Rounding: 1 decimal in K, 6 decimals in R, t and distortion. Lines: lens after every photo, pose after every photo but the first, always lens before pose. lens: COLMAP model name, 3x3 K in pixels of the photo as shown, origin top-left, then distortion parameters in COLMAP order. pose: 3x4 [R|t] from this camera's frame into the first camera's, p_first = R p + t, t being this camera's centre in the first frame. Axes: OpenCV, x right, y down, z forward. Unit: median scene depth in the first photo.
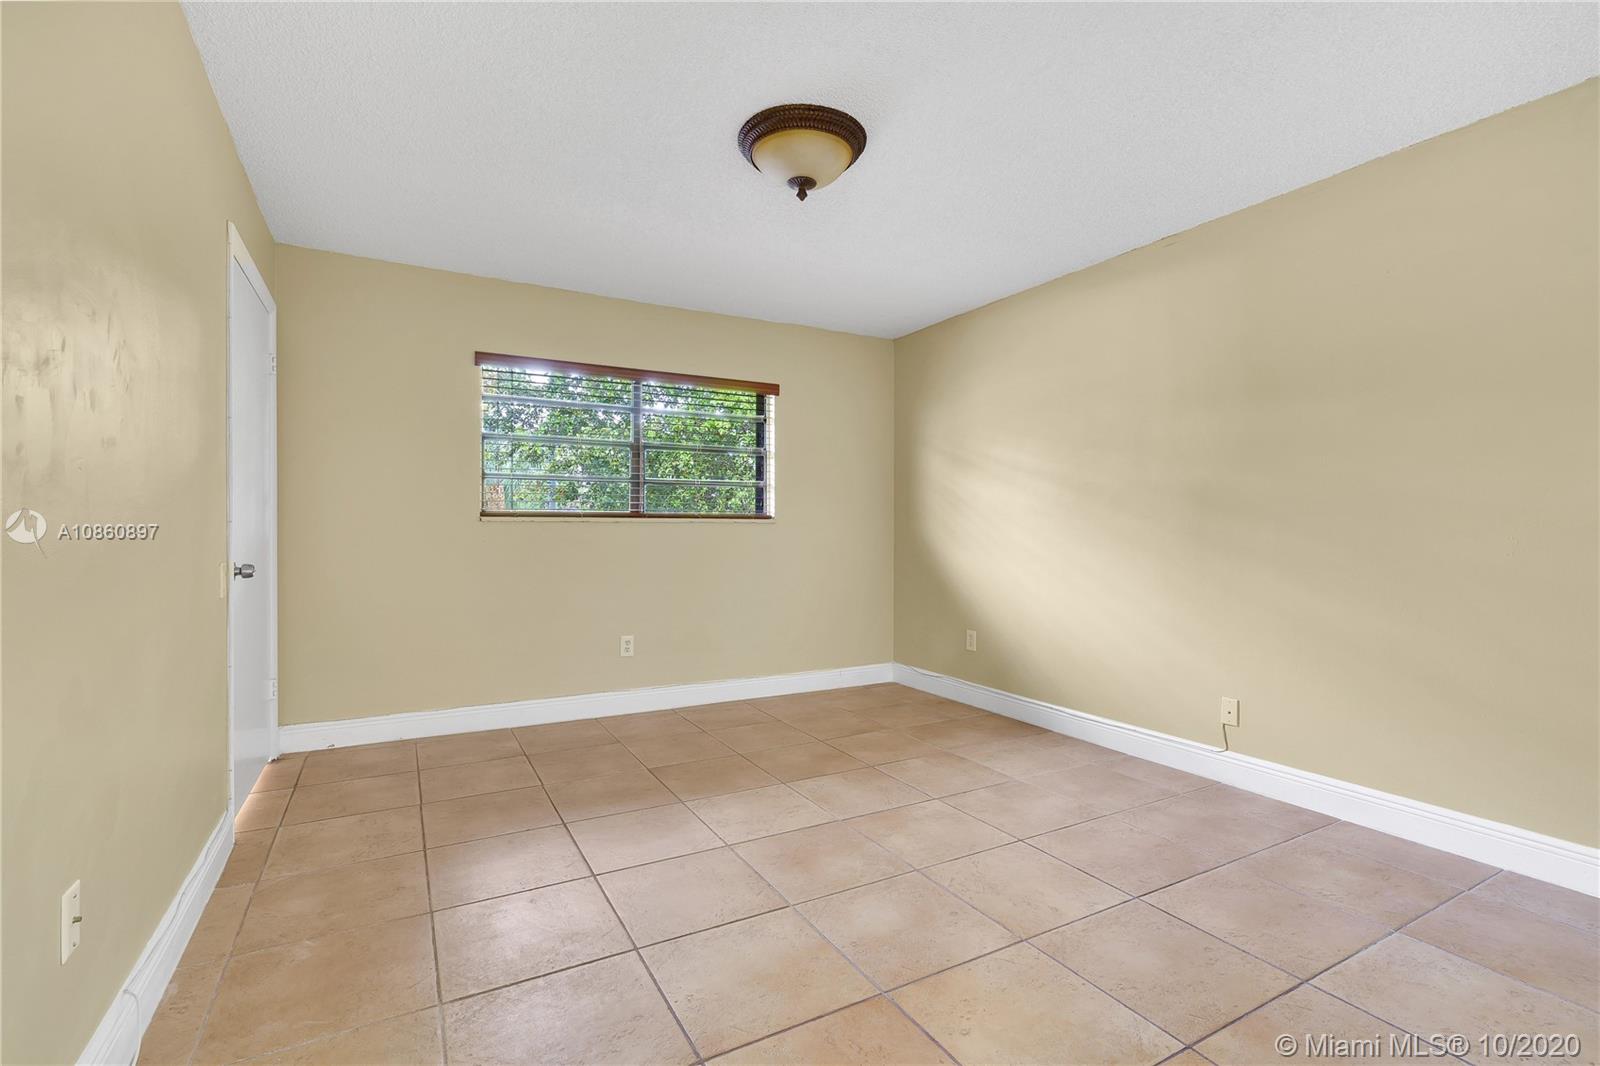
lens RADIAL K [[730.3, 0, 800.5], [0, 730.3, 531.8], [0, 0, 1]] dist [0.000424, 0.000133]
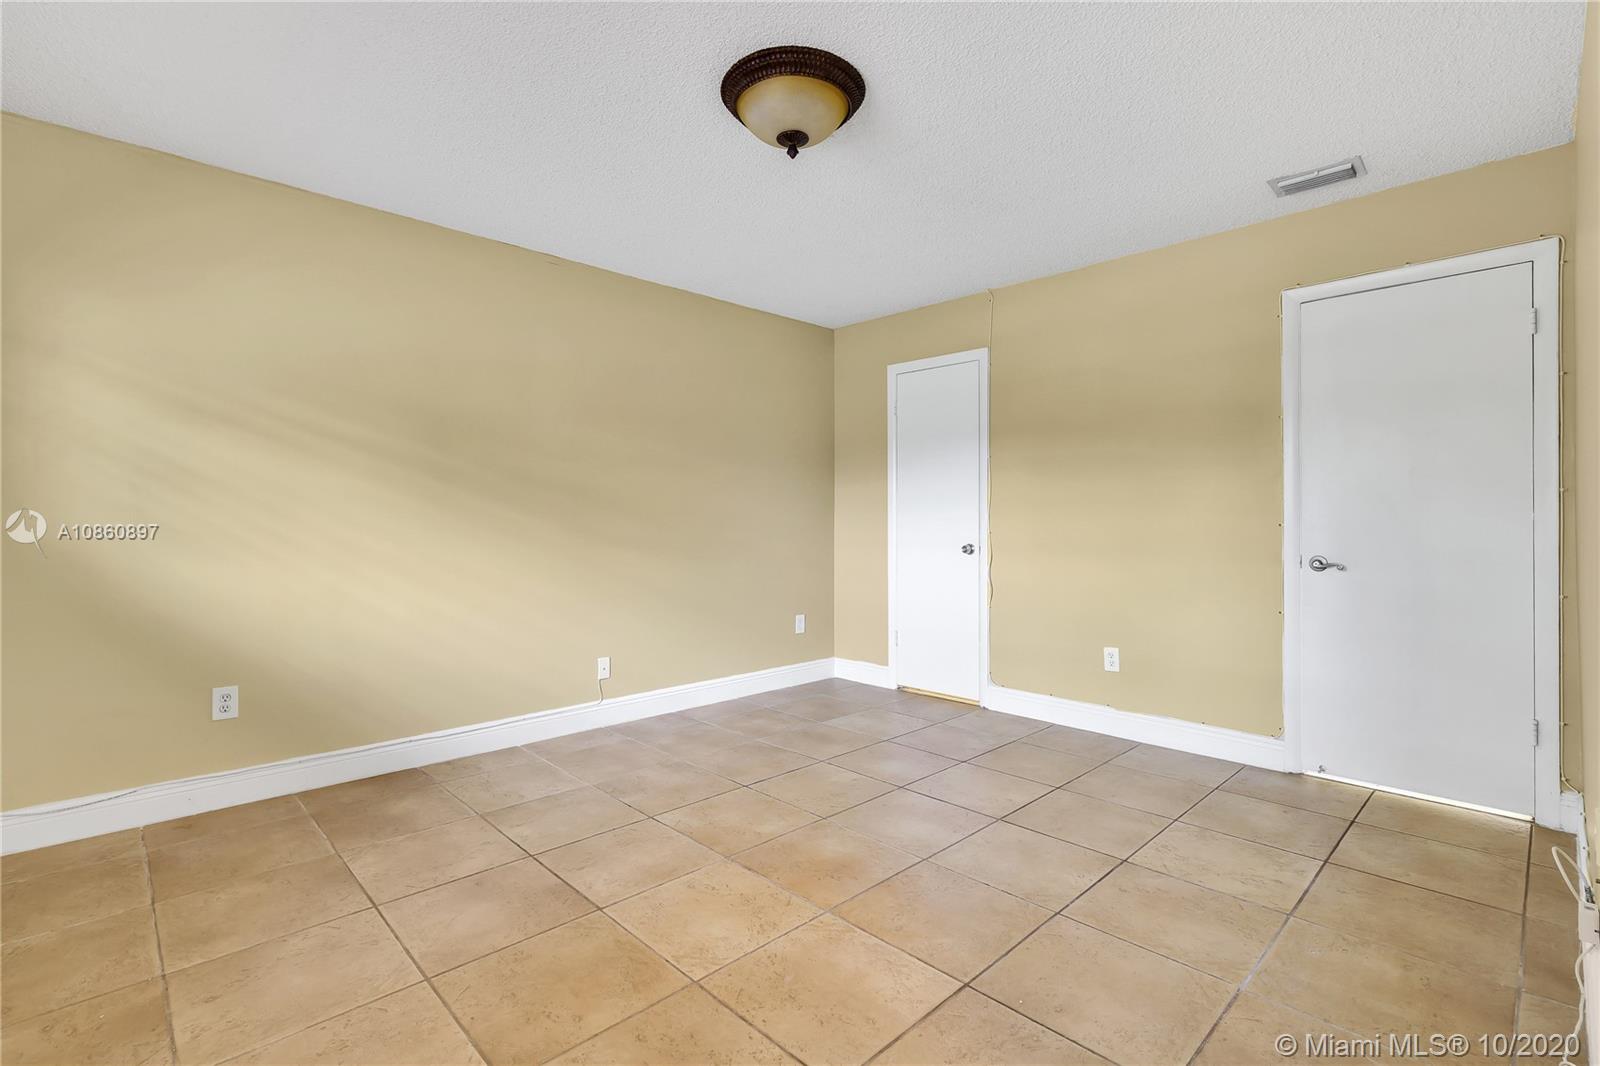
lens RADIAL K [[730.3, 0, 799.7], [0, 730.3, 525.2], [0, 0, 1]] dist [0.000424, 0.000133]
pose [[-0.254305, -0.007673, 0.967094, -0.702158], [0.001717, 0.999963, 0.008385, -0.009277], [-0.967123, 0.003793, -0.254282, 0.985598]]
